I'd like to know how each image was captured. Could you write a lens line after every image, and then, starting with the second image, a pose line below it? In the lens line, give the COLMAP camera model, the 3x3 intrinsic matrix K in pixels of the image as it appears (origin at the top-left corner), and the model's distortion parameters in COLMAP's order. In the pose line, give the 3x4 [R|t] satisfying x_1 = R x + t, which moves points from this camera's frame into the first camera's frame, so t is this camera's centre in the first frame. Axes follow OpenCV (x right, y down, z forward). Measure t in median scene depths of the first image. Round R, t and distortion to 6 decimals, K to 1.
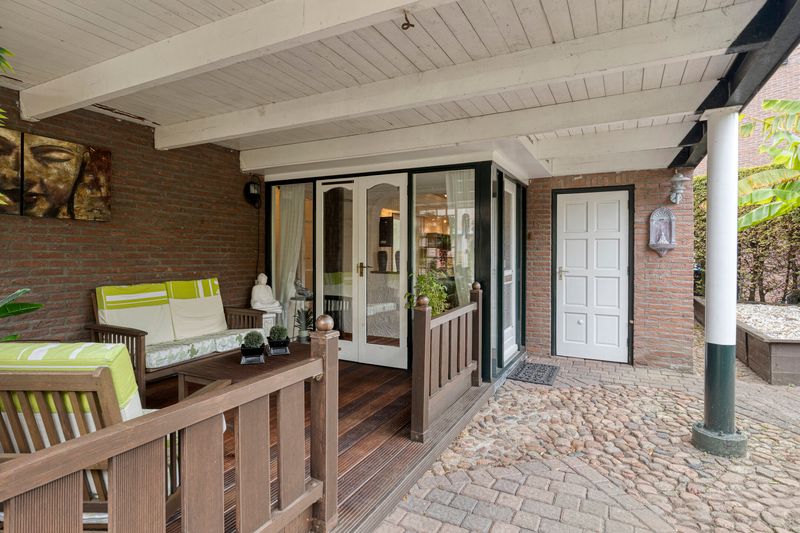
lens RADIAL K [[425.9, 0, 399.3], [0, 425.9, 253.4], [0, 0, 1]] dist [0.000202, 0.000051]
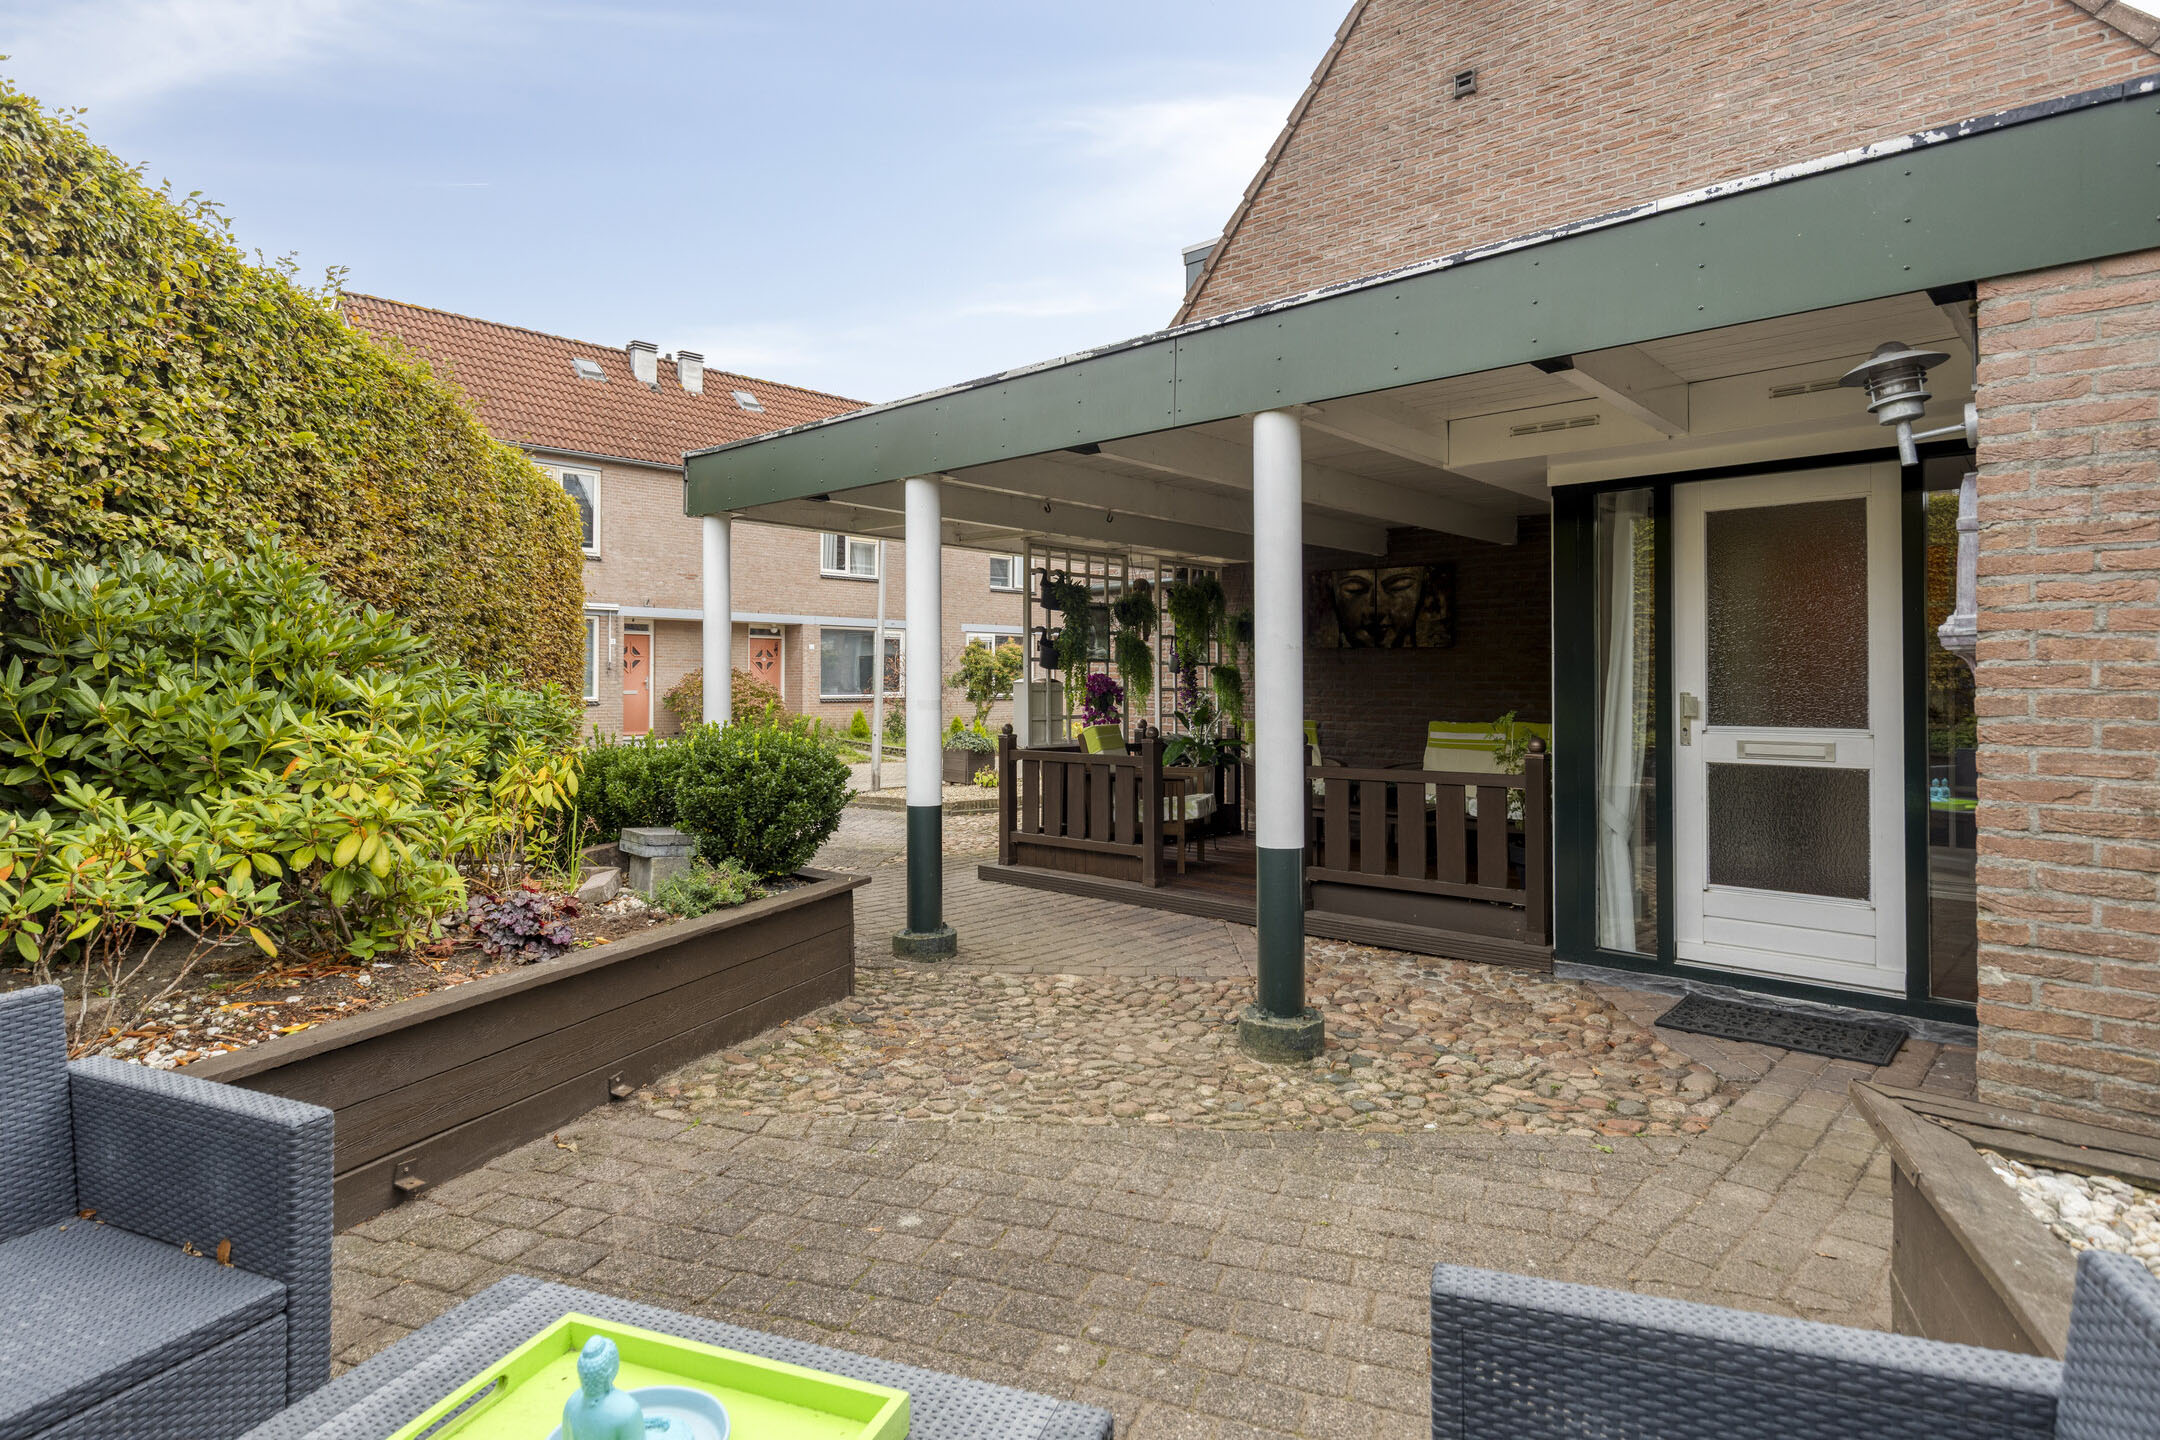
lens RADIAL K [[1150.1, 0, 1078.2], [0, 1150.1, 684.7], [0, 0, 1]] dist [0.000202, 0.000051]
pose [[-0.253001, -0.003321, -0.967460, 1.855136], [-0.001363, 0.999994, -0.003076, 0.010205], [0.967465, 0.000541, -0.253005, 0.912914]]
